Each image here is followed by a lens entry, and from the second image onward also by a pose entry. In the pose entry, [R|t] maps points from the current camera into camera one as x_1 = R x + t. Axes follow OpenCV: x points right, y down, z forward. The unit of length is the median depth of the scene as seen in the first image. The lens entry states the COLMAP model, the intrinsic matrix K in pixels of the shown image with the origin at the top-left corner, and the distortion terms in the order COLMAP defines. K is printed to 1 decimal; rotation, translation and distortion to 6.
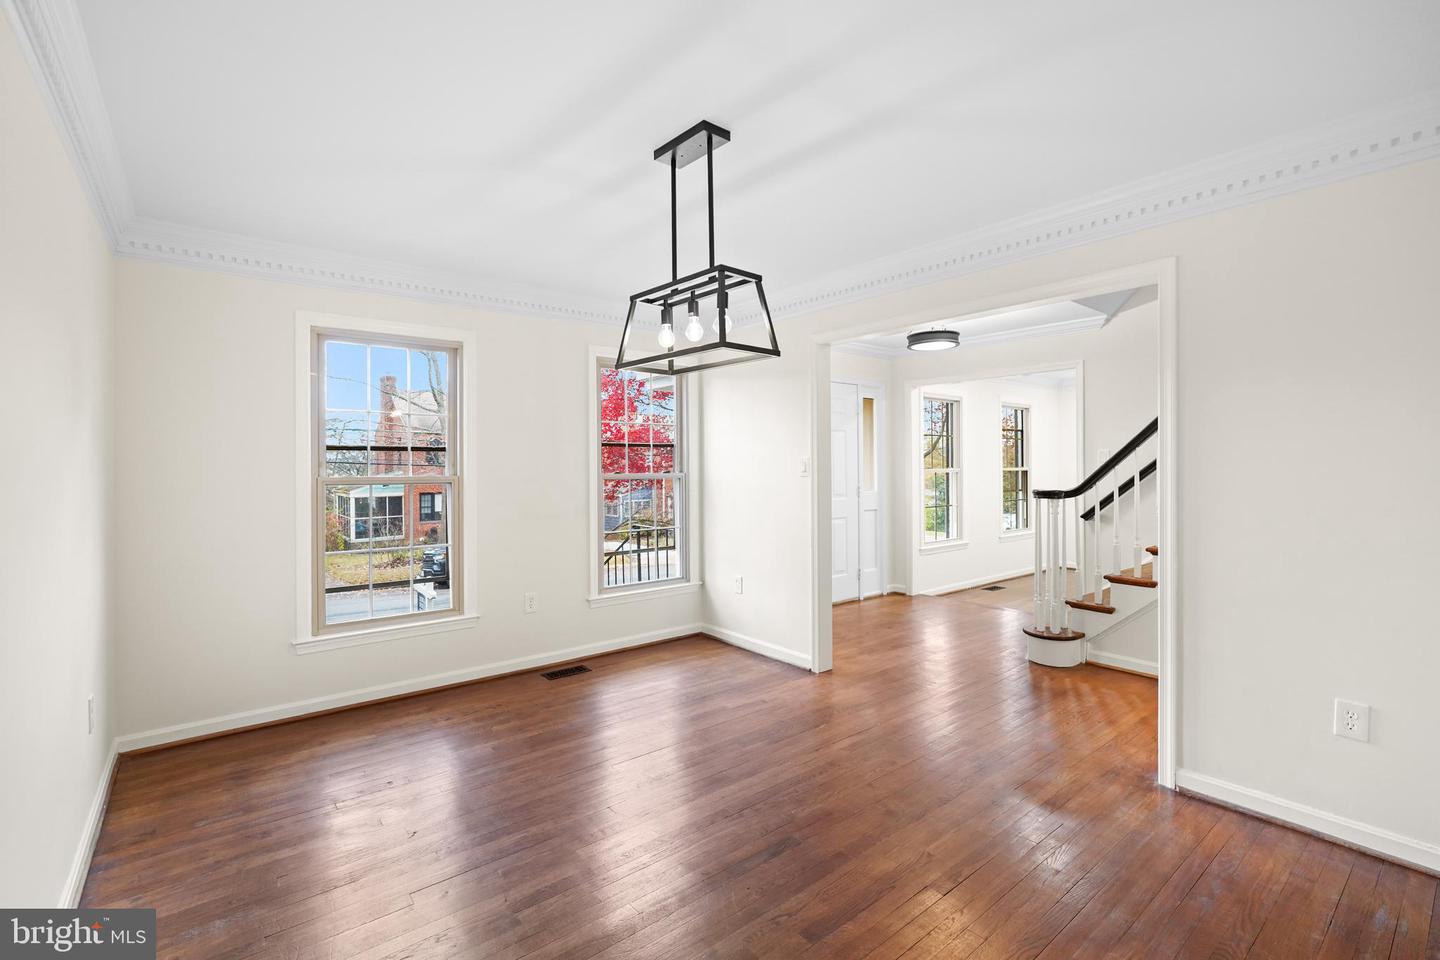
lens RADIAL K [[640.3, 0, 714.5], [0, 640.3, 474.6], [0, 0, 1]] dist [-0.002544, 0.000100]
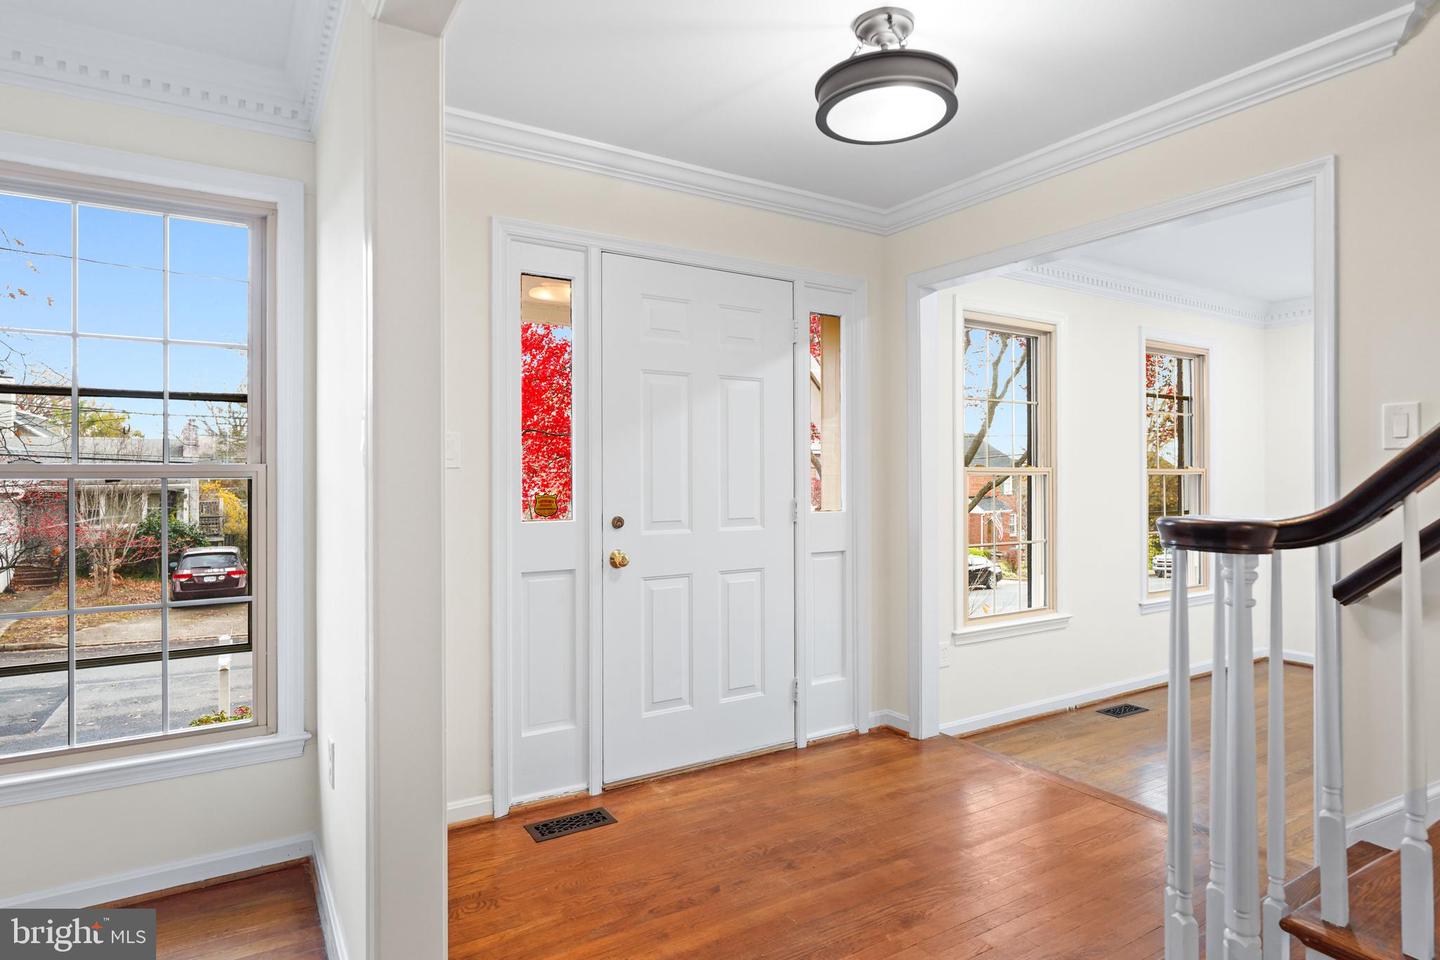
lens RADIAL K [[777.3, 0, 720.0], [0, 777.3, 480.0], [0, 0, 1]] dist [0.003113, 0.000261]
pose [[0.992524, 0.004208, -0.121974, 0.233170], [-0.005011, 0.999968, -0.006281, 0.006421], [0.121944, 0.006845, 0.992513, 0.425548]]
